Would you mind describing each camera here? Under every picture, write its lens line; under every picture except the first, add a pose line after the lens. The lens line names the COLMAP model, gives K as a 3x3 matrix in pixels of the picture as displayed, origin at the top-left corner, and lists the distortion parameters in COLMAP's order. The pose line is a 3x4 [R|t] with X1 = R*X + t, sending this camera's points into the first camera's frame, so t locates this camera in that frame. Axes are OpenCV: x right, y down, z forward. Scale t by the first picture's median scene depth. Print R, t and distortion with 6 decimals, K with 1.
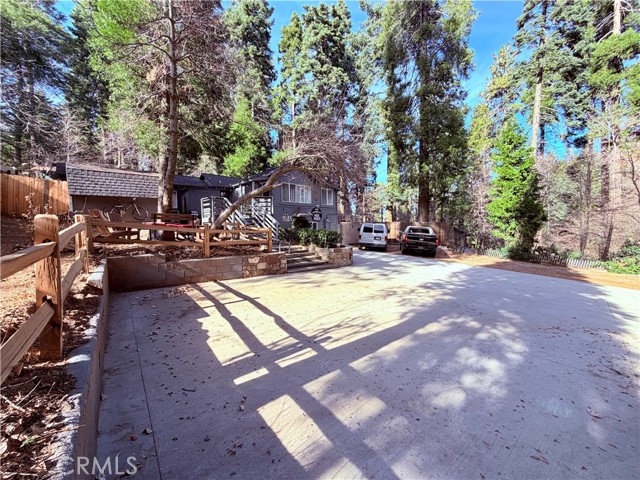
lens RADIAL K [[253.9, 0, 320.4], [0, 253.9, 239.8], [0, 0, 1]] dist [-0.002936, 0.000772]
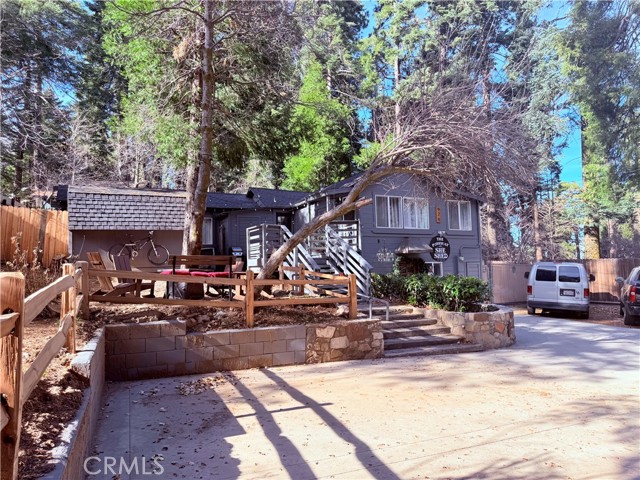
lens RADIAL K [[449.1, 0, 326.5], [0, 449.1, 243.5], [0, 0, 1]] dist [0.050567, -0.054635]
pose [[0.964069, -0.028544, -0.264115, 0.007917], [-0.000744, 0.993917, -0.110129, -0.004482], [0.265652, 0.106368, 0.958183, 0.003894]]
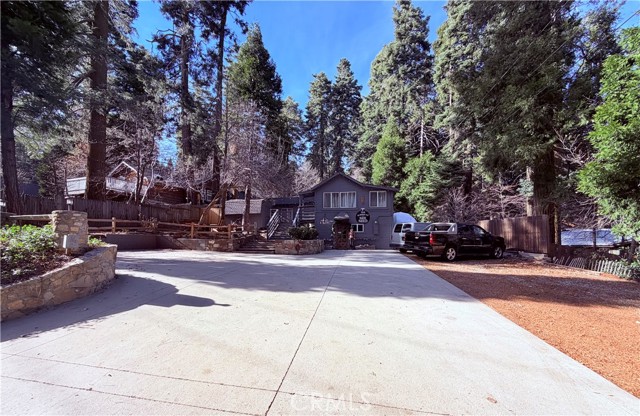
lens RADIAL K [[254.3, 0, 318.8], [0, 254.3, 240.1], [0, 0, 1]] dist [-0.001332, 0.000142]
pose [[0.614858, 0.001279, -0.788637, 0.924091], [-0.044849, 0.998437, -0.033347, 0.051805], [0.787361, 0.055873, 0.613954, 0.267934]]
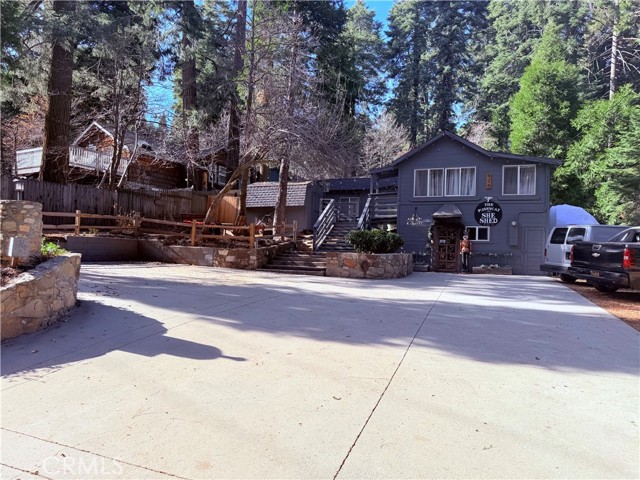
lens RADIAL K [[449.1, 0, 324.0], [0, 449.1, 242.6], [0, 0, 1]] dist [0.050567, -0.054635]
pose [[0.463019, -0.004087, -0.886339, 0.933517], [-0.076053, 0.996118, -0.044323, 0.050549], [0.883079, 0.087931, 0.460911, 0.268339]]
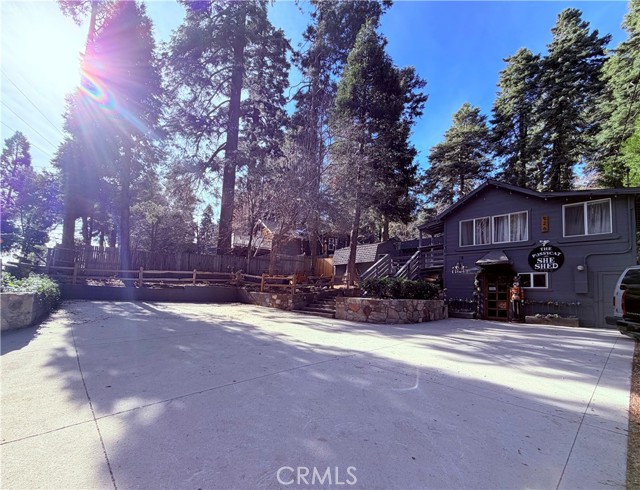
lens RADIAL K [[291.9, 0, 295.1], [0, 291.9, 275.2], [0, 0, 1]] dist [-0.004591, 0.001607]
pose [[-0.053850, -0.064164, -0.996485, 0.801432], [-0.091536, 0.994049, -0.059061, 0.024009], [0.994345, 0.088033, -0.059403, 0.674186]]
